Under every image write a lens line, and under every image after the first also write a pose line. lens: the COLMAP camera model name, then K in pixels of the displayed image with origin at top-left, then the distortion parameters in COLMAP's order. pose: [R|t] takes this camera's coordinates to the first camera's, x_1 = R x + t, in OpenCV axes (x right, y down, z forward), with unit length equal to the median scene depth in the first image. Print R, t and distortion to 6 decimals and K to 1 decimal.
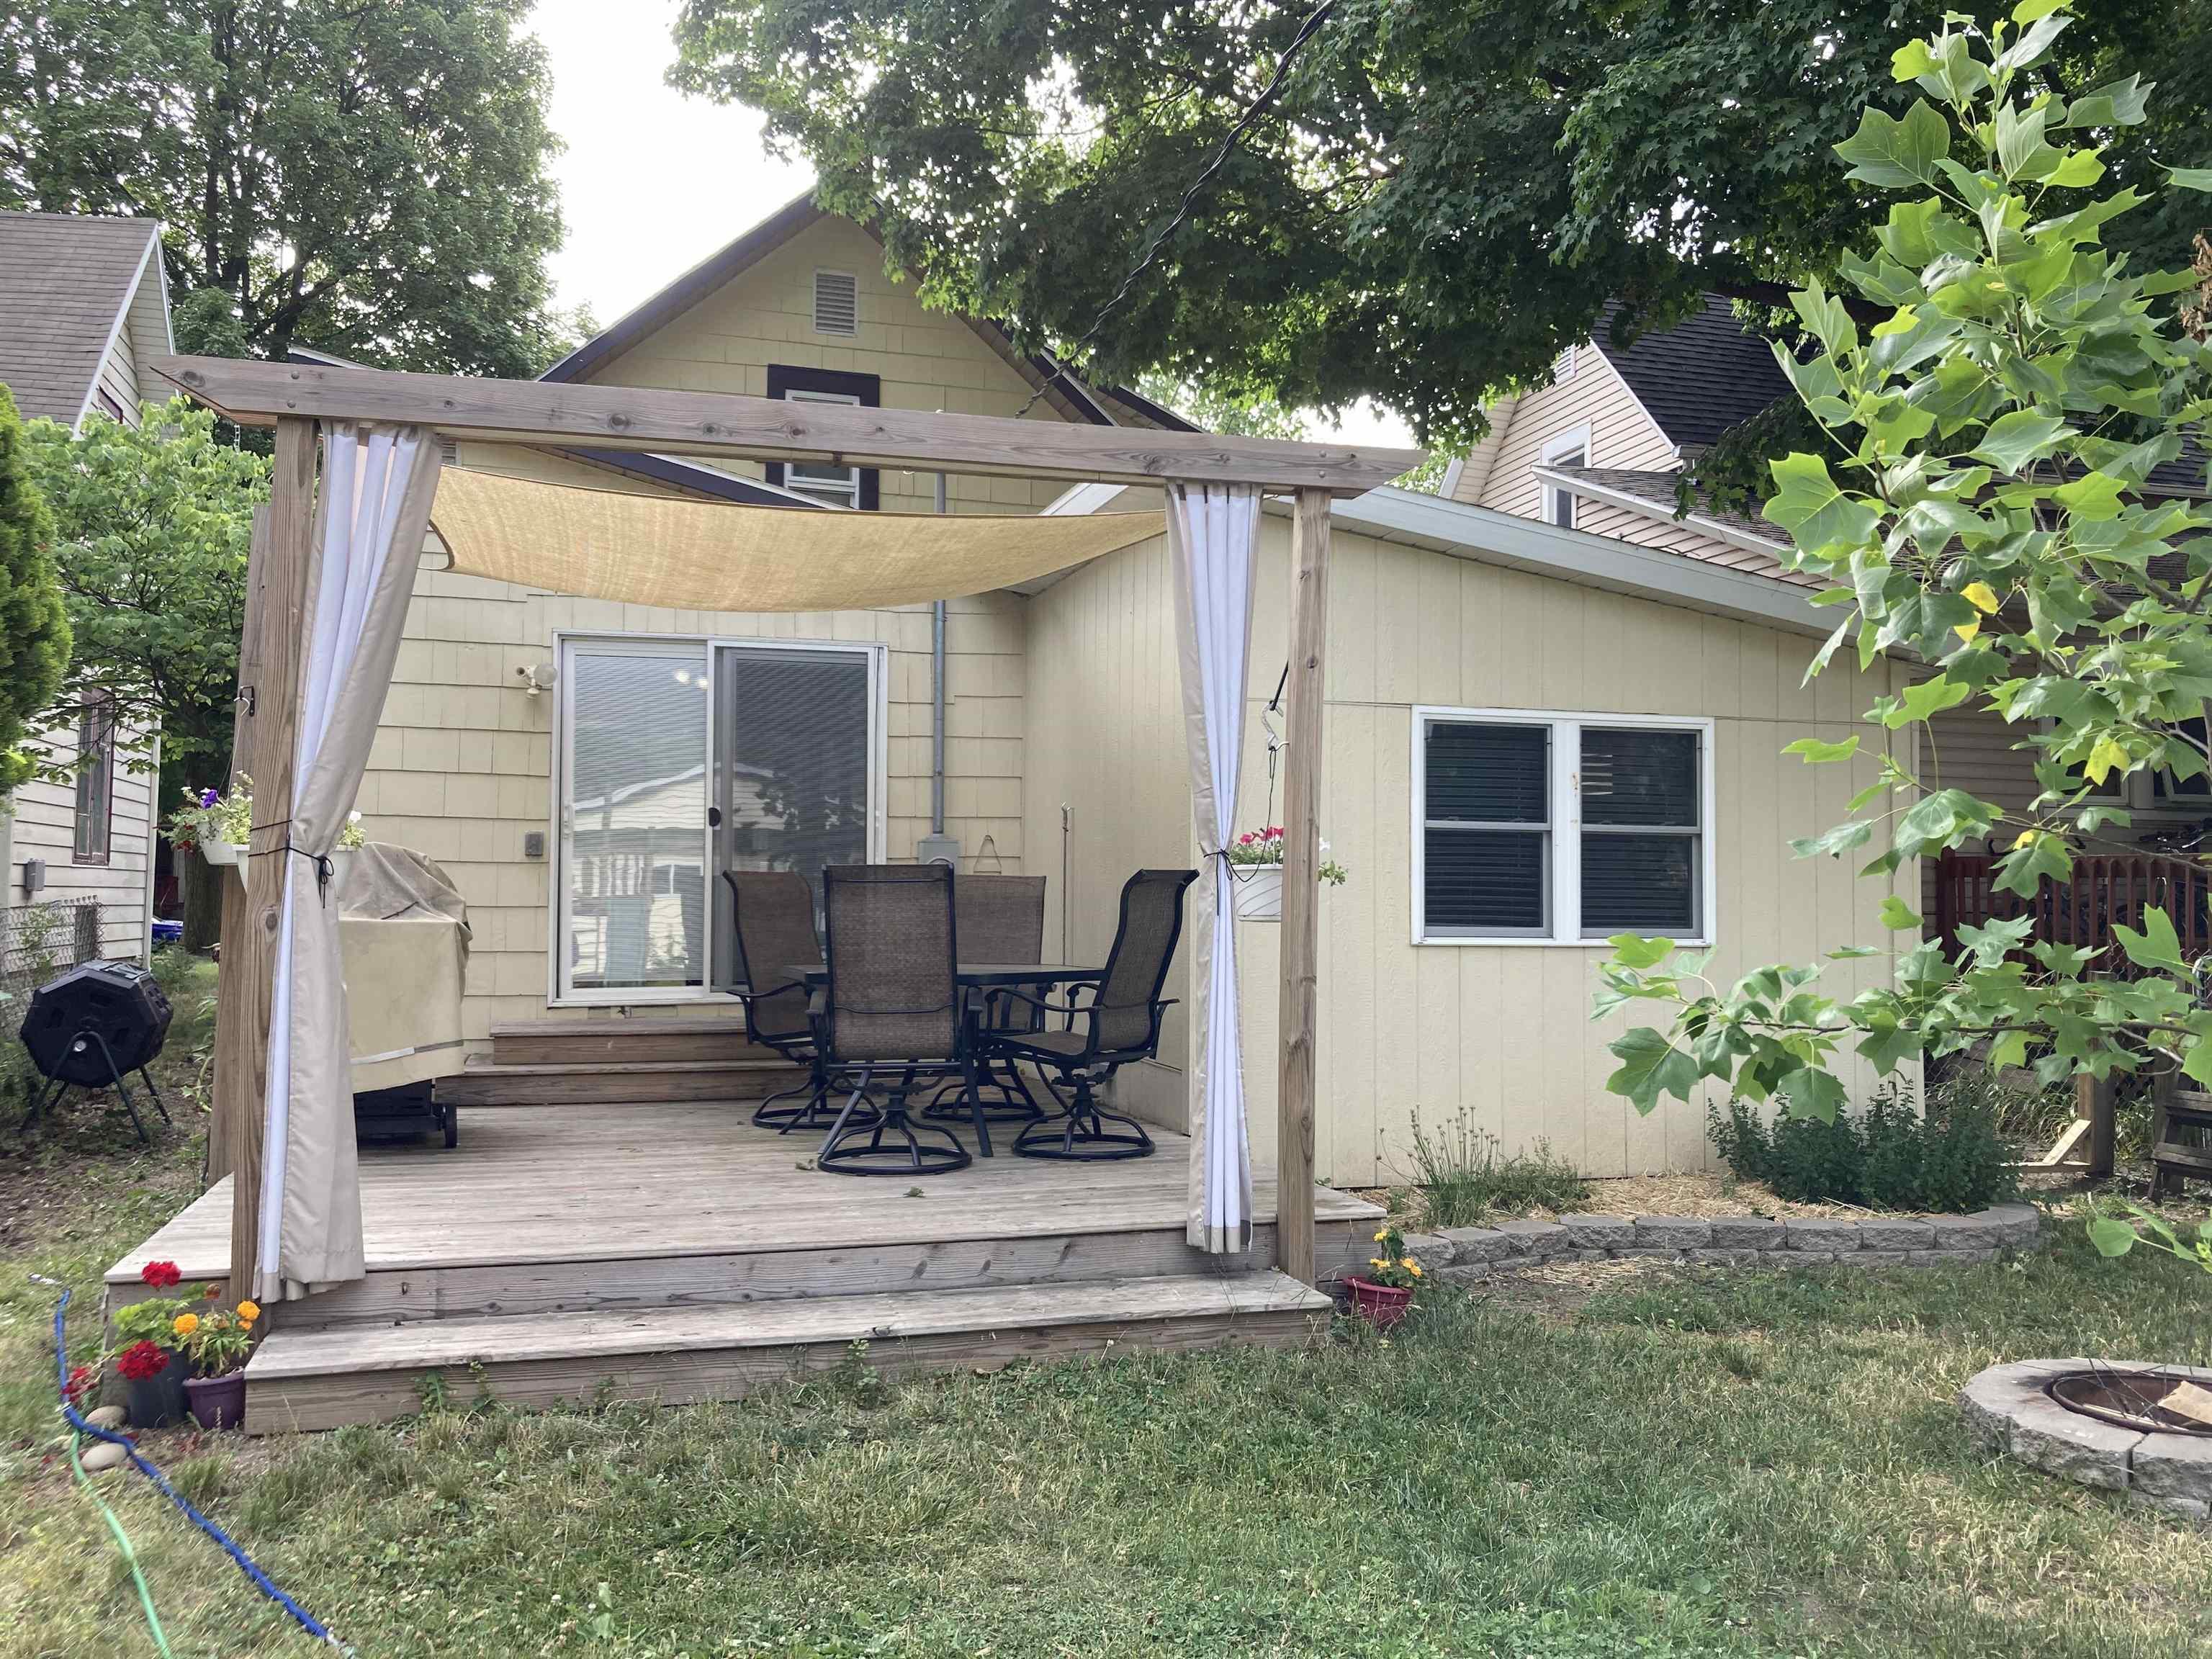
lens RADIAL K [[1801.0, 0, 1106.0], [0, 1801.0, 829.5], [0, 0, 1]] dist [-0.004953, 0.050792]
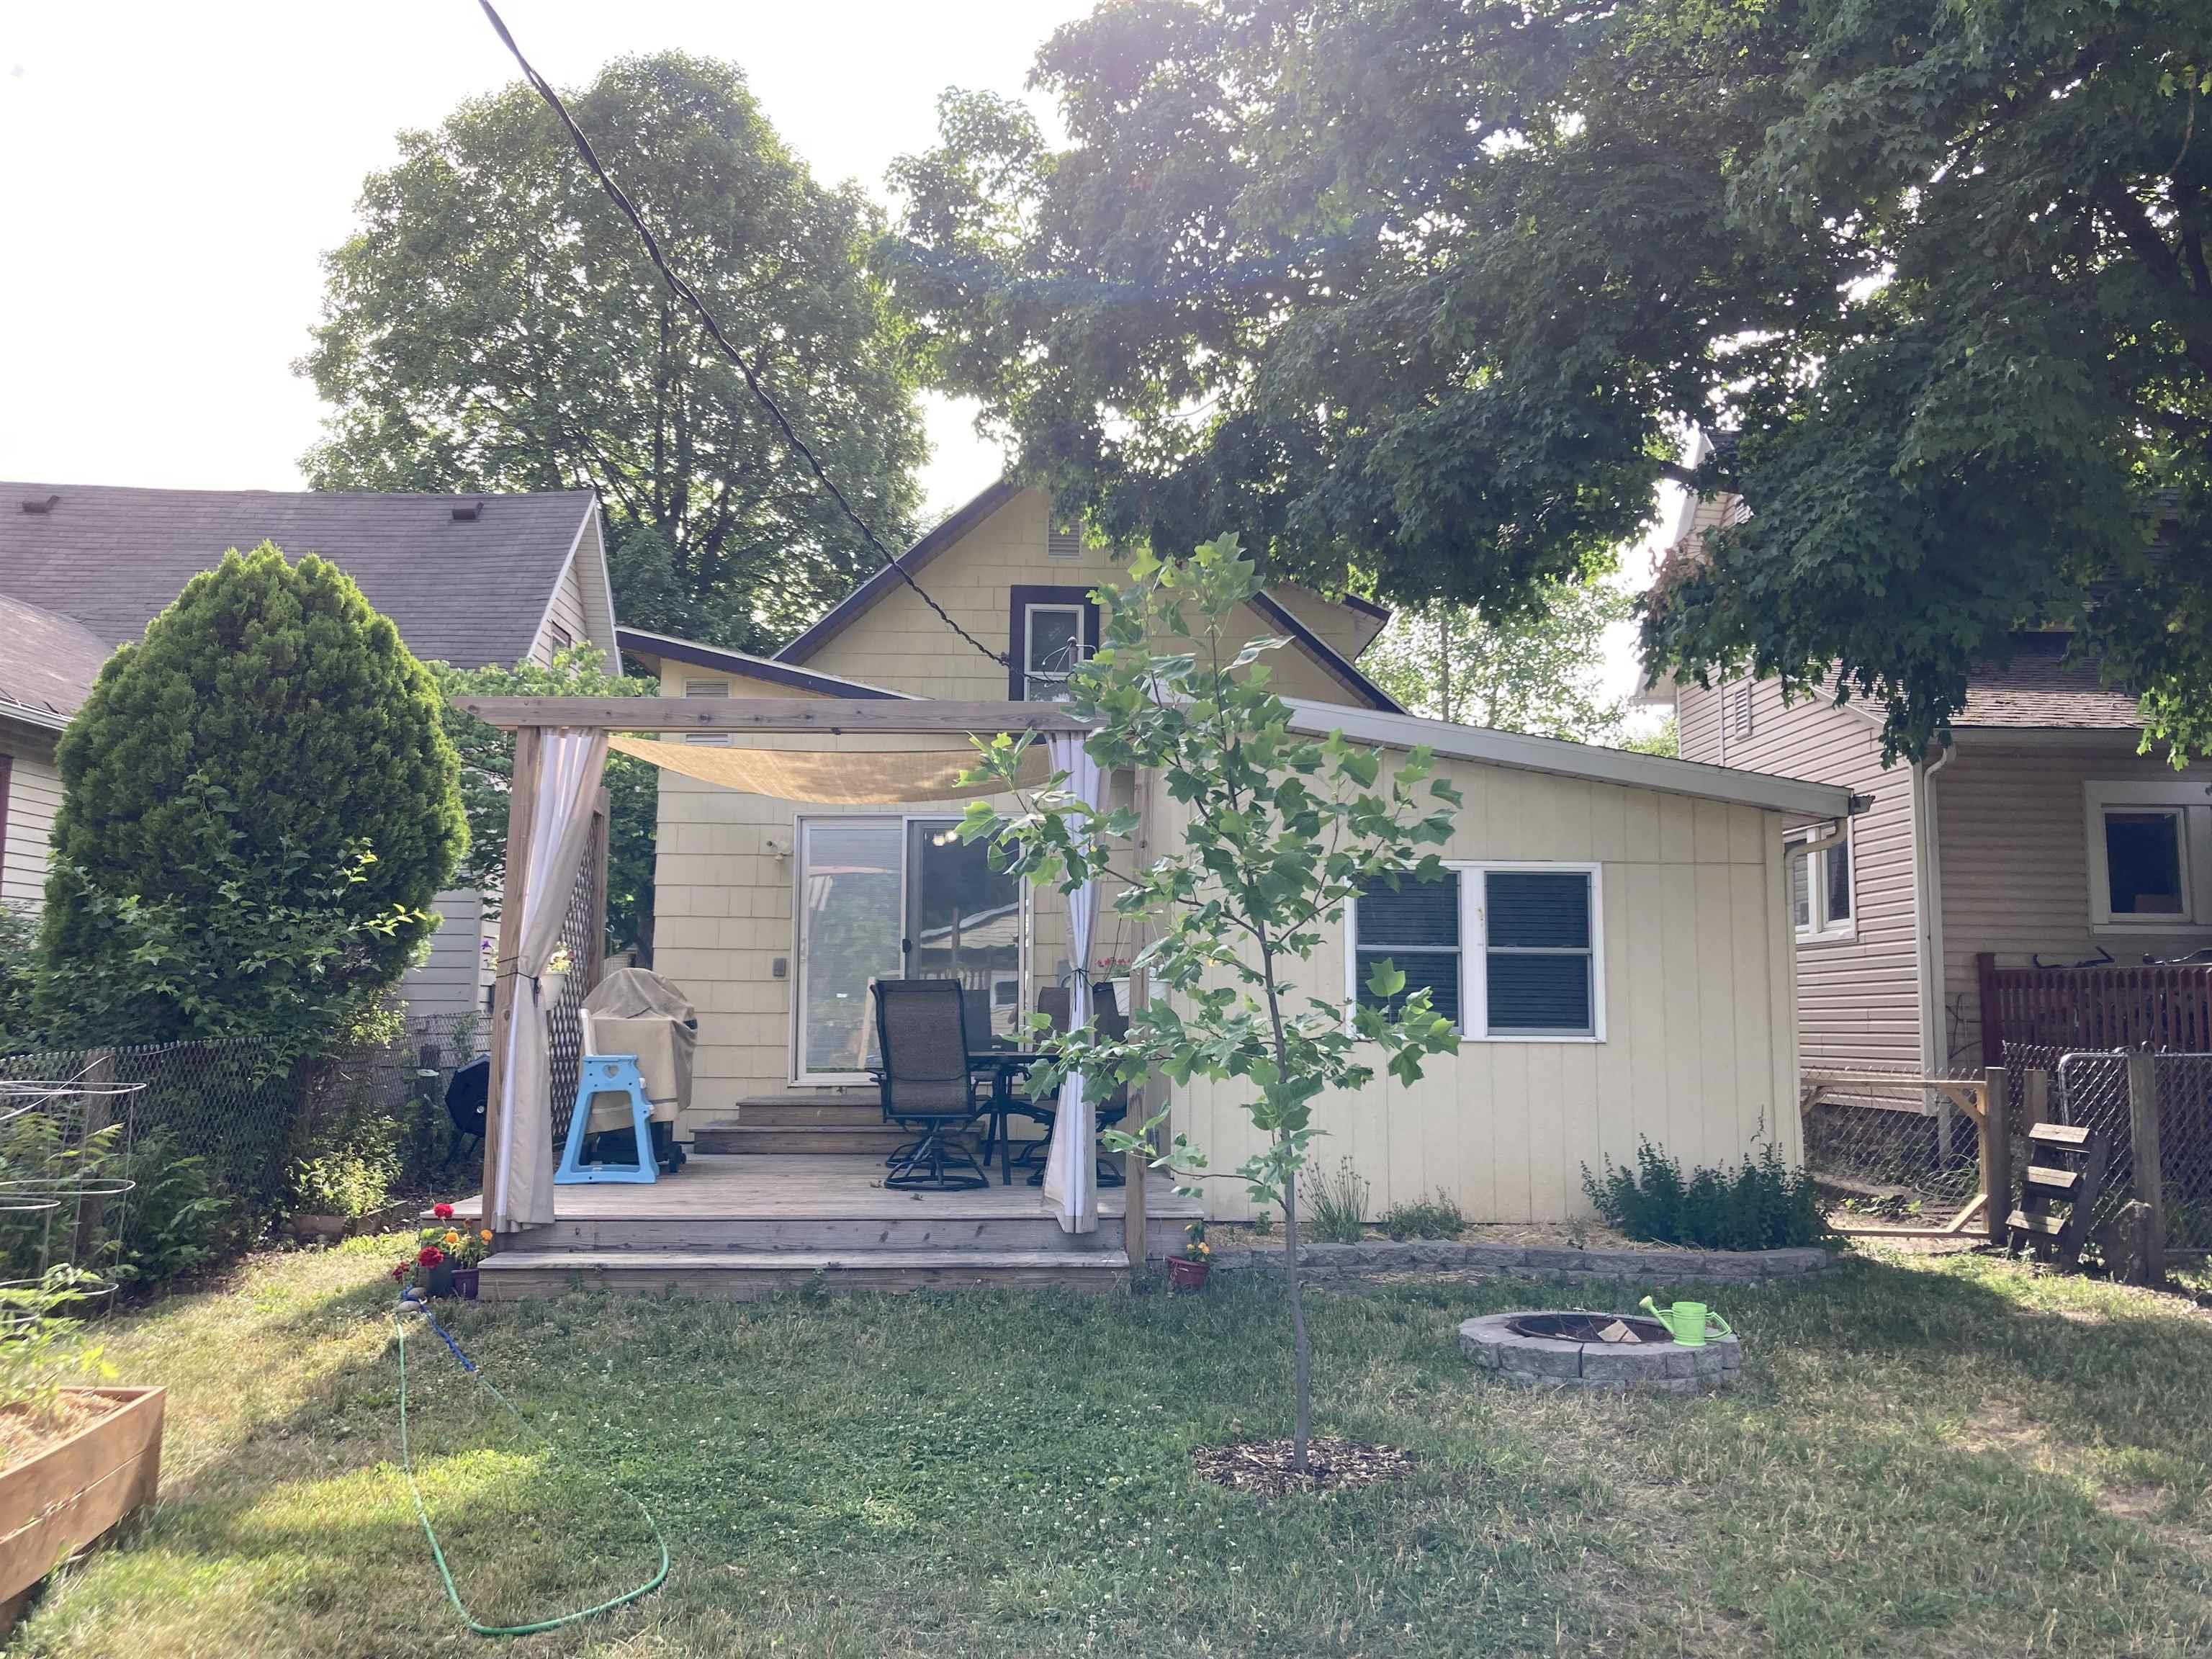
lens RADIAL K [[1795.5, 0, 1094.0], [0, 1795.5, 829.7], [0, 0, 1]] dist [0.039256, -0.052287]
pose [[0.967563, -0.025603, -0.251330, 0.339963], [0.009141, 0.997748, -0.066451, -0.004376], [0.252466, 0.061998, 0.965618, -0.356230]]
